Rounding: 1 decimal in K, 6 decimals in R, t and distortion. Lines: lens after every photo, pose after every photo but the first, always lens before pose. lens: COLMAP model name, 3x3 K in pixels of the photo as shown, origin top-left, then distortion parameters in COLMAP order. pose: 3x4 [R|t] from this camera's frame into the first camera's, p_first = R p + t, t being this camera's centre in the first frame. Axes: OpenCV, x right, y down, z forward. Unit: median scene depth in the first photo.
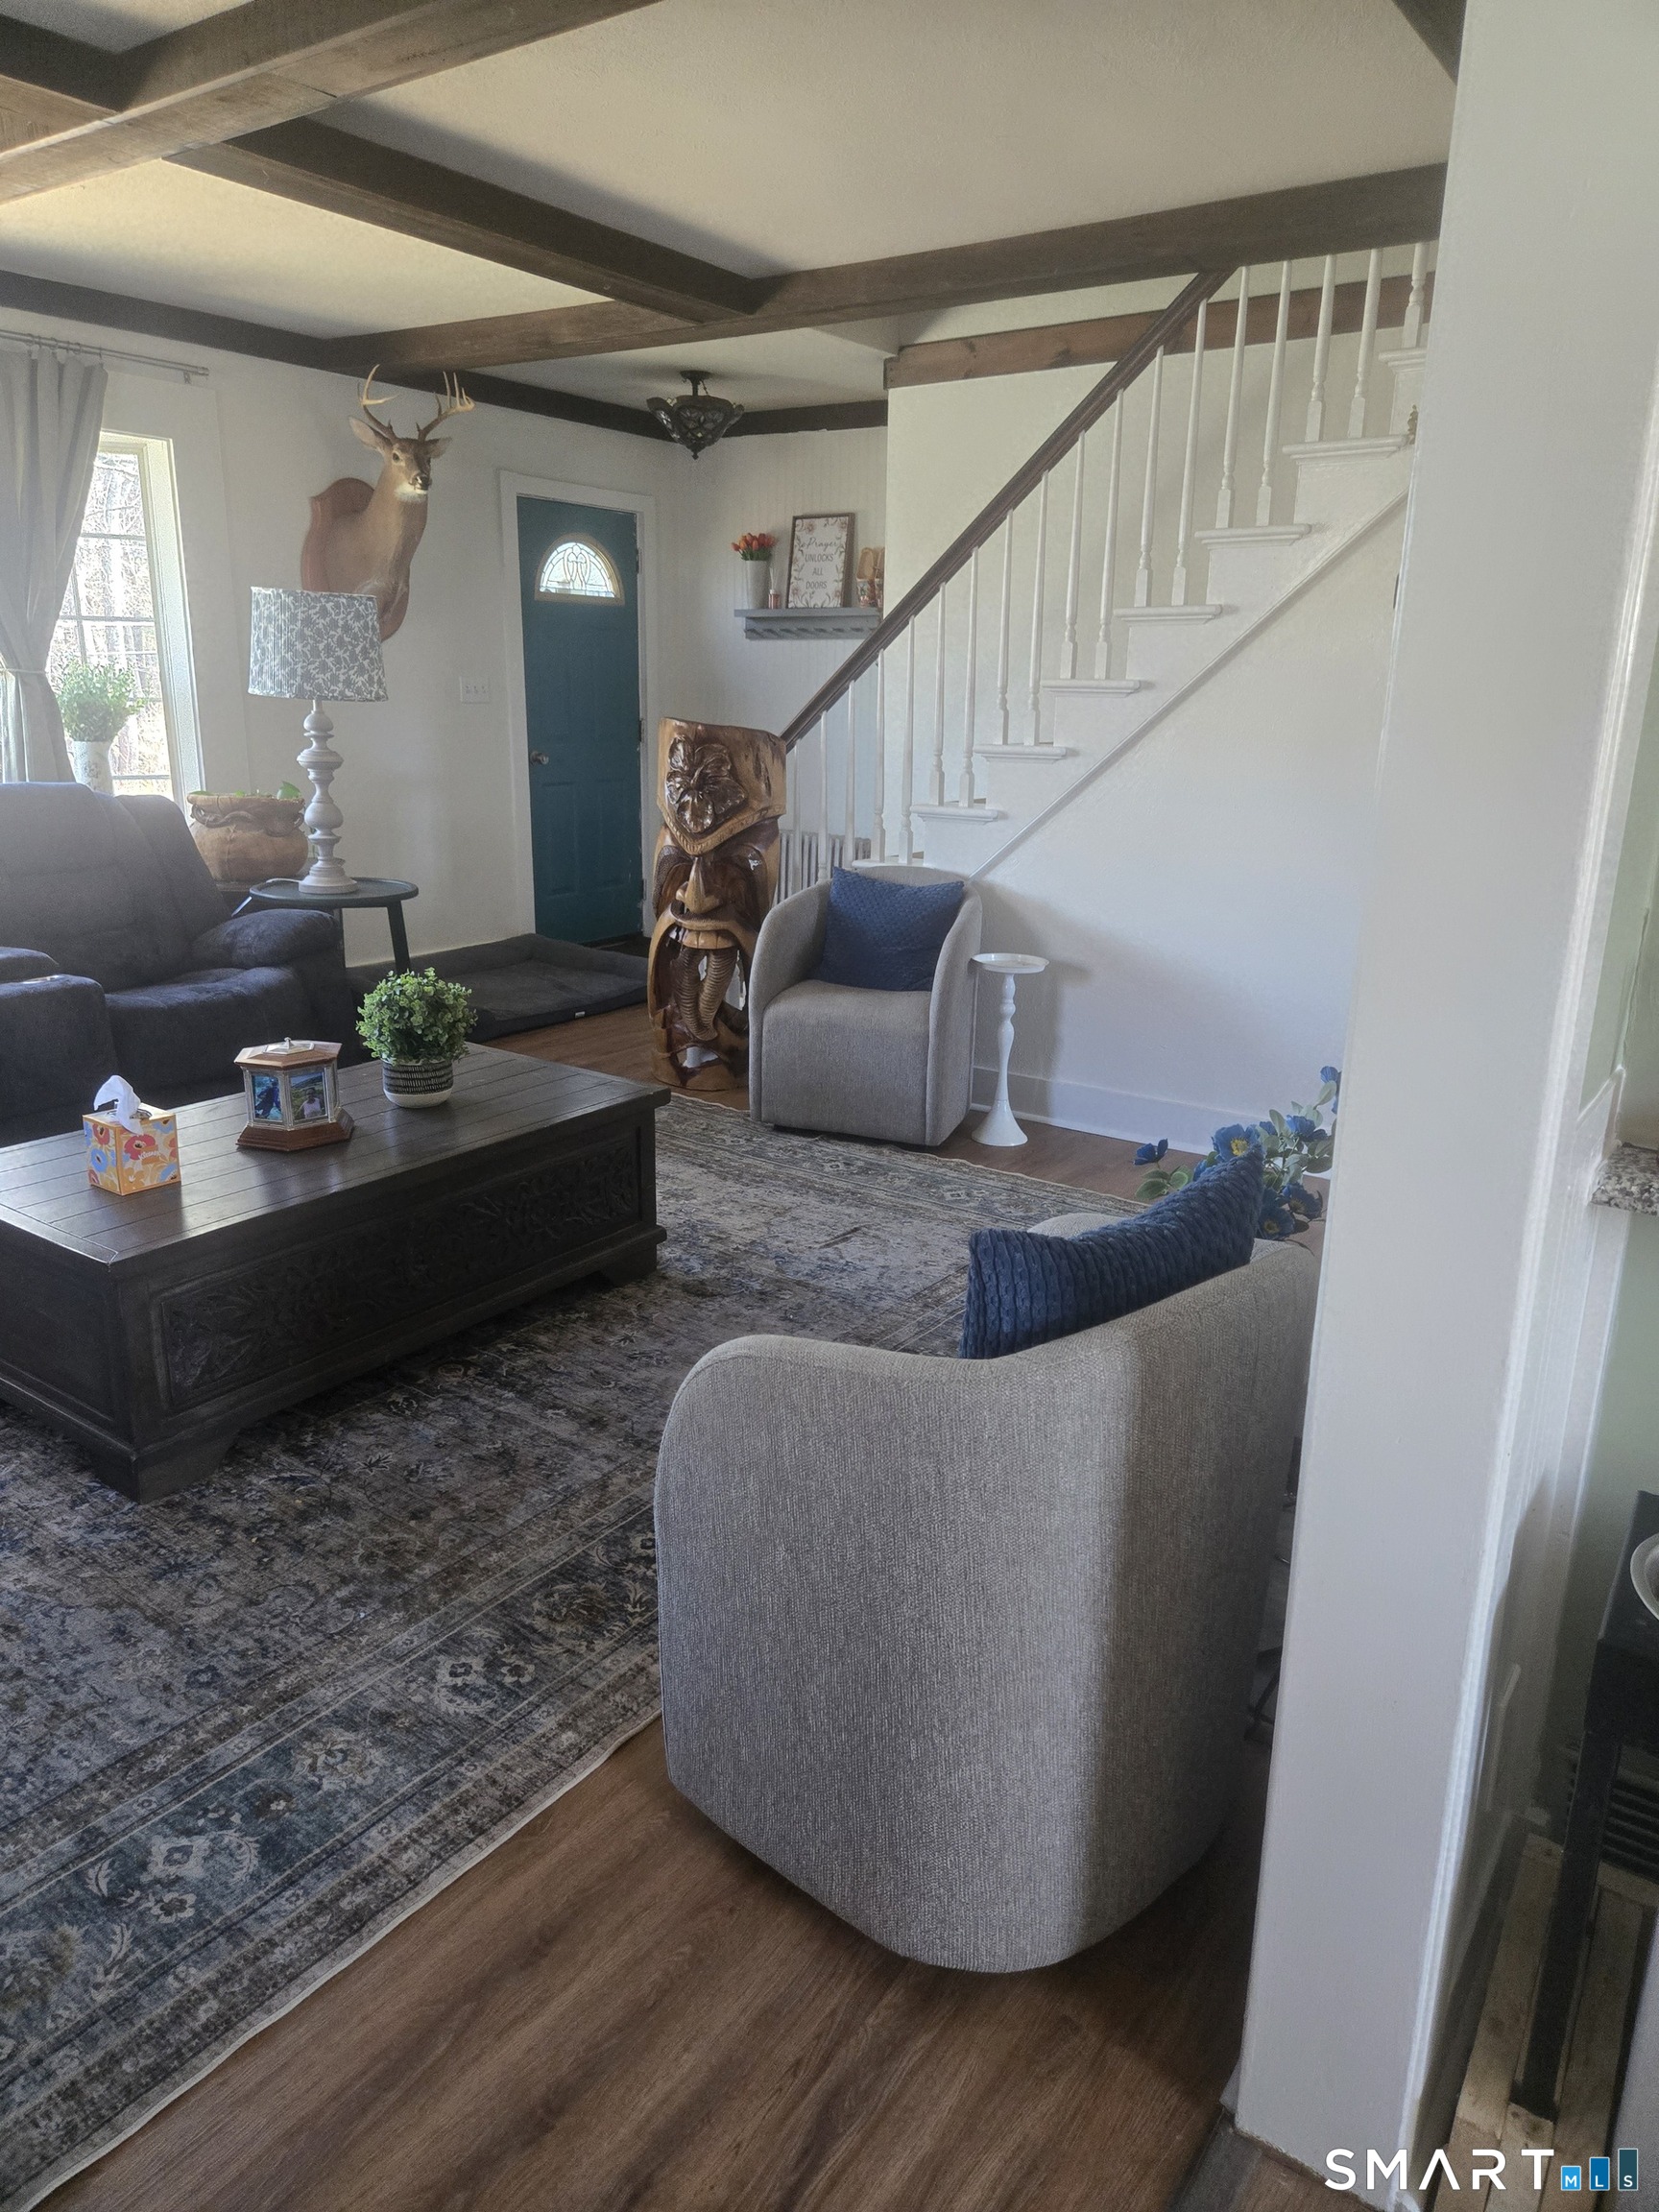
lens RADIAL K [[1483.6, 0, 818.9], [0, 1483.6, 1089.4], [0, 0, 1]] dist [0.051201, -0.044786]
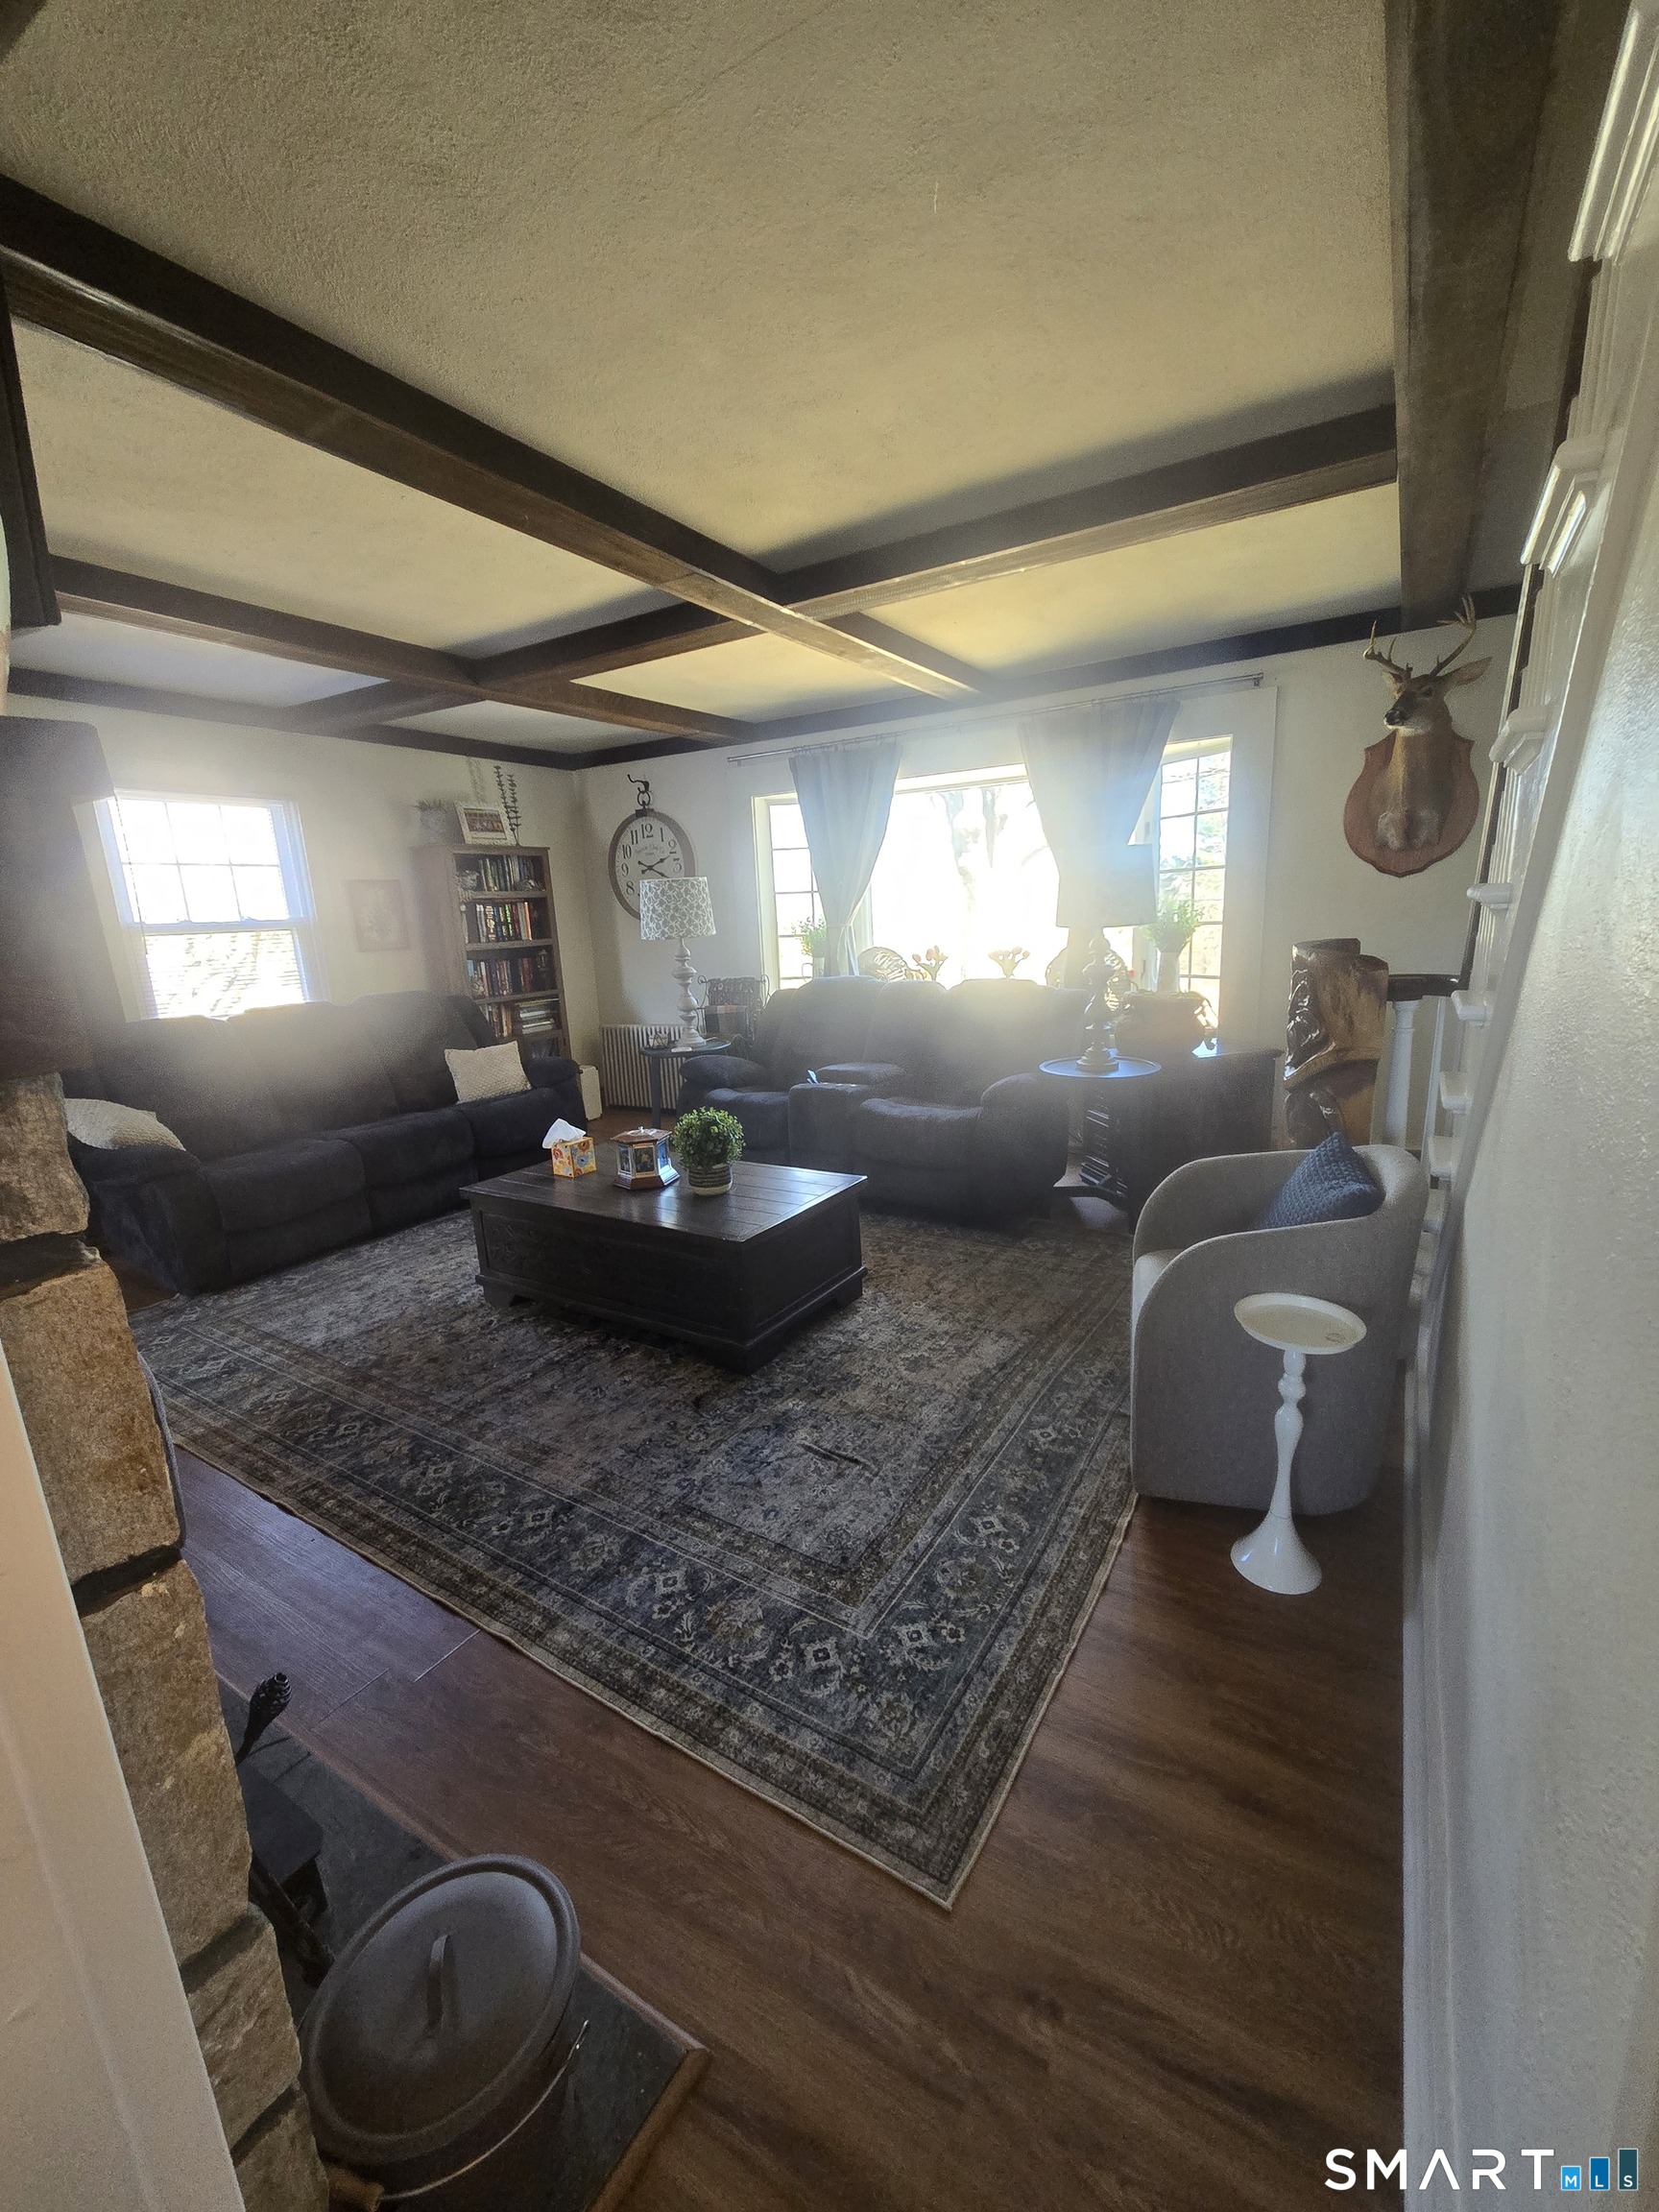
lens RADIAL K [[899.1, 0, 831.9], [0, 899.1, 1115.7], [0, 0, 1]] dist [0.004098, 0.000150]
pose [[0.065547, 0.197148, -0.978180, 0.549990], [-0.223664, 0.958248, 0.178143, -0.223720], [0.972460, 0.207107, 0.106905, 0.847871]]
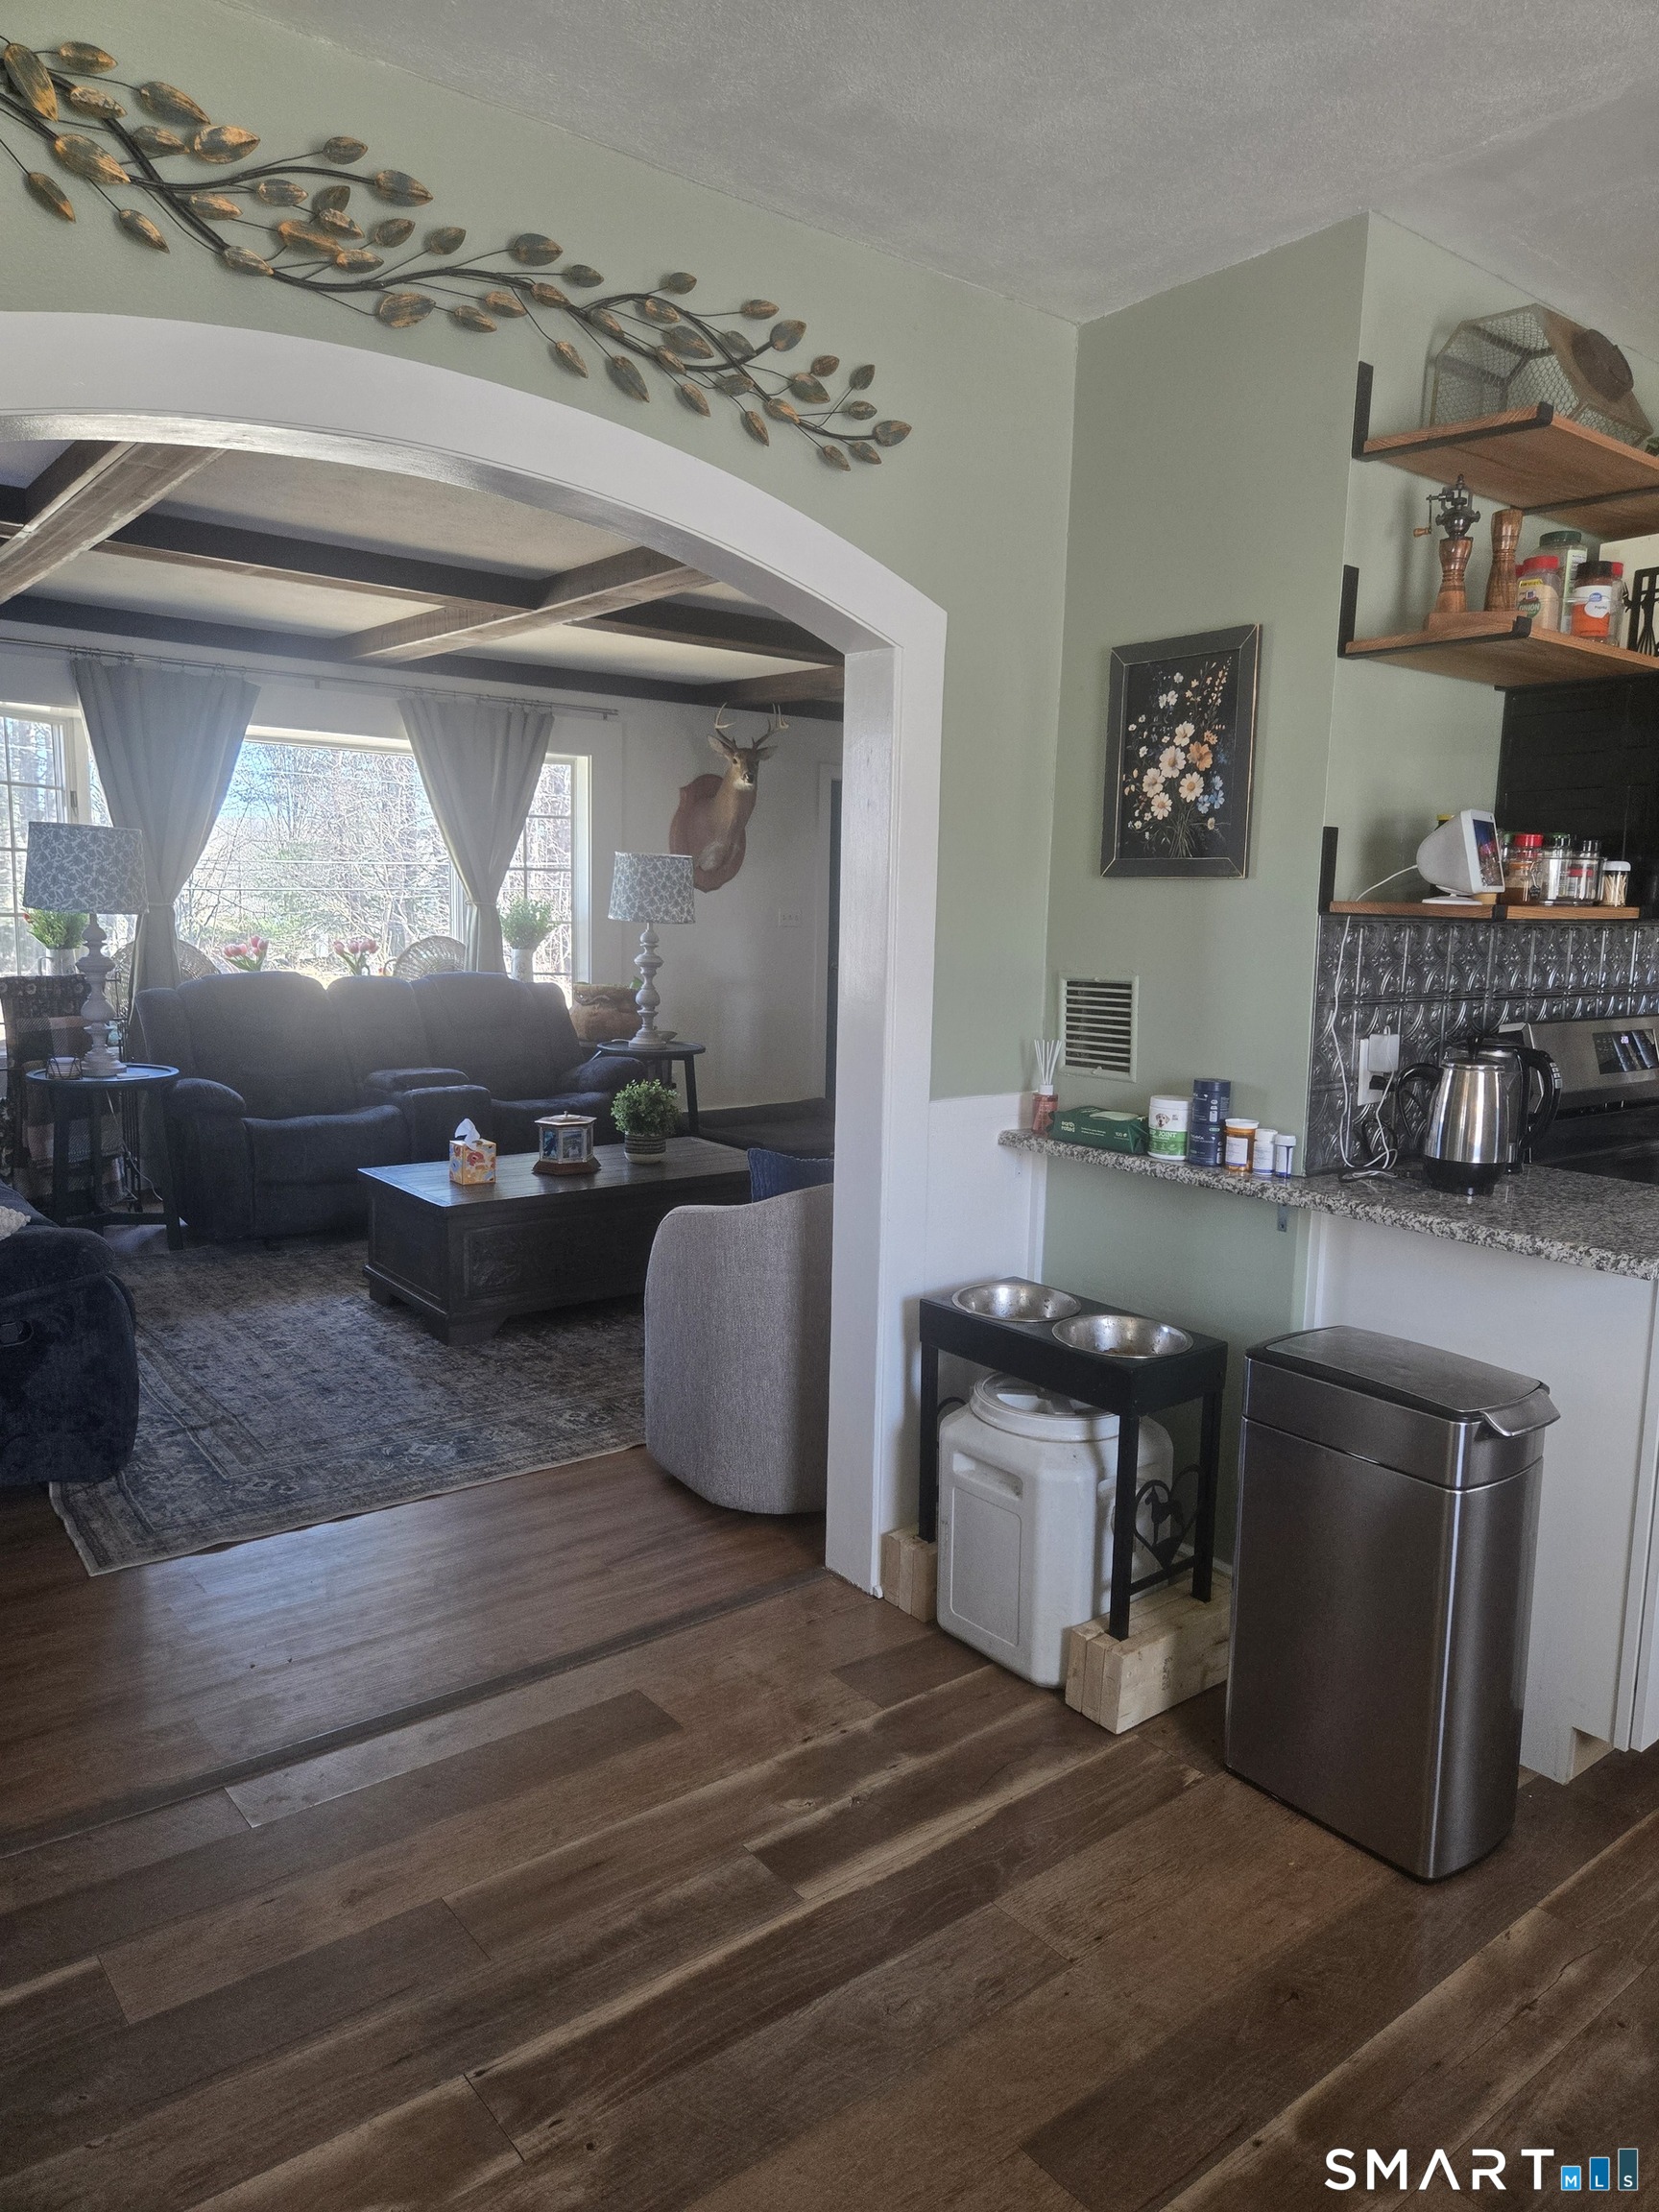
lens RADIAL K [[1483.6, 0, 843.1], [0, 1483.6, 1104.2], [0, 0, 1]] dist [0.051201, -0.044786]
pose [[0.961070, 0.044860, -0.272639, 0.322176], [-0.081954, 0.988610, -0.126227, 0.113355], [0.263871, 0.143657, 0.953800, -0.425813]]
